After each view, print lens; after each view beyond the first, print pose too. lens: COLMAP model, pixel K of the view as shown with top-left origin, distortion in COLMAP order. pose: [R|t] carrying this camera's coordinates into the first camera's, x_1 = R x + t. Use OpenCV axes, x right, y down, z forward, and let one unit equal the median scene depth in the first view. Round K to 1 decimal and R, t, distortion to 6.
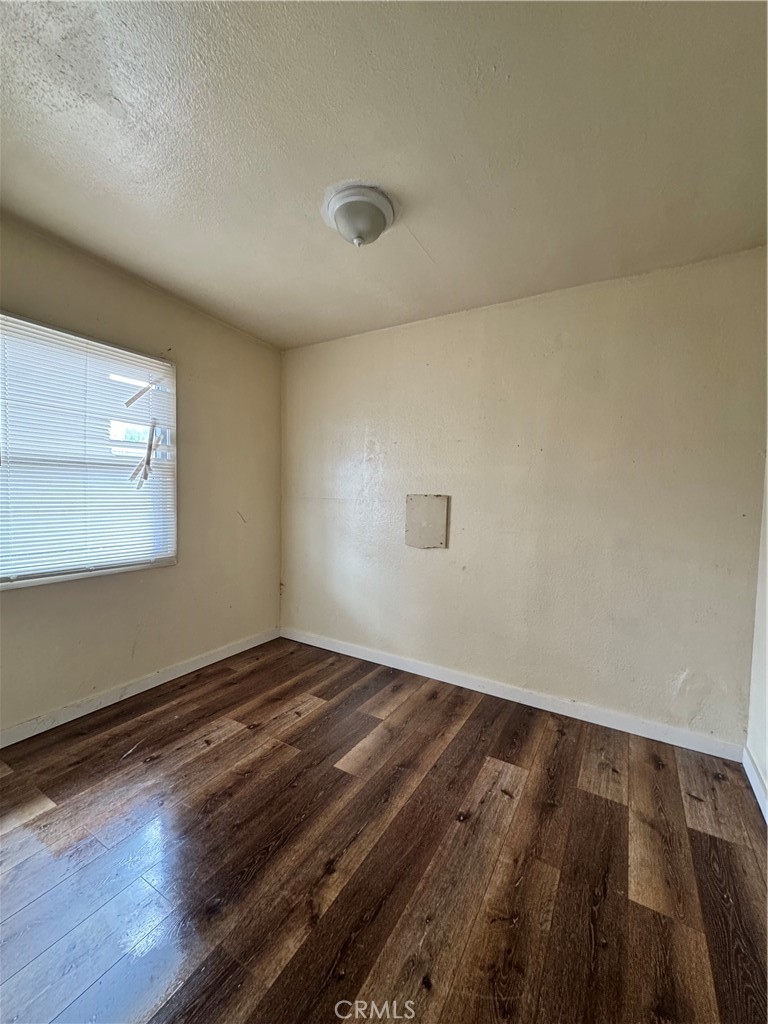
lens RADIAL K [[412.1, 0, 380.8], [0, 412.1, 513.1], [0, 0, 1]] dist [0.001496, 0.000276]
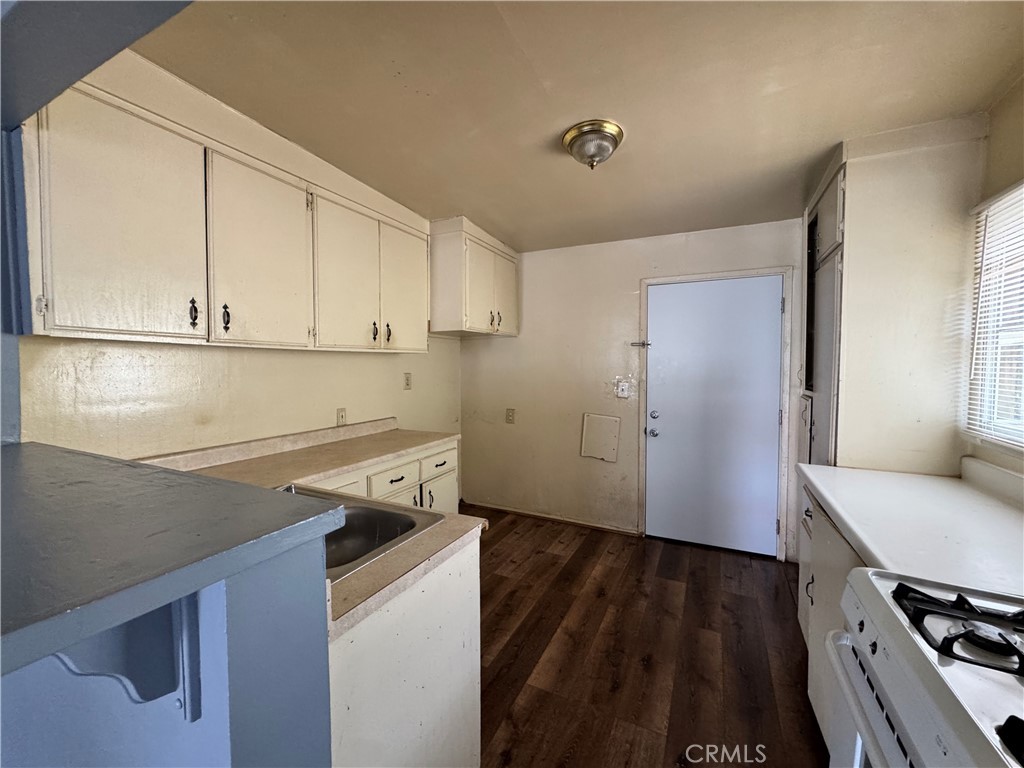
lens RADIAL K [[412.1, 0, 511.8], [0, 412.1, 383.5], [0, 0, 1]] dist [0.001496, 0.000276]
pose [[-0.996192, 0.003808, -0.087108, -0.054534], [-0.003509, 0.996486, 0.083690, -0.210579], [0.087121, 0.083677, -0.992677, 2.201539]]
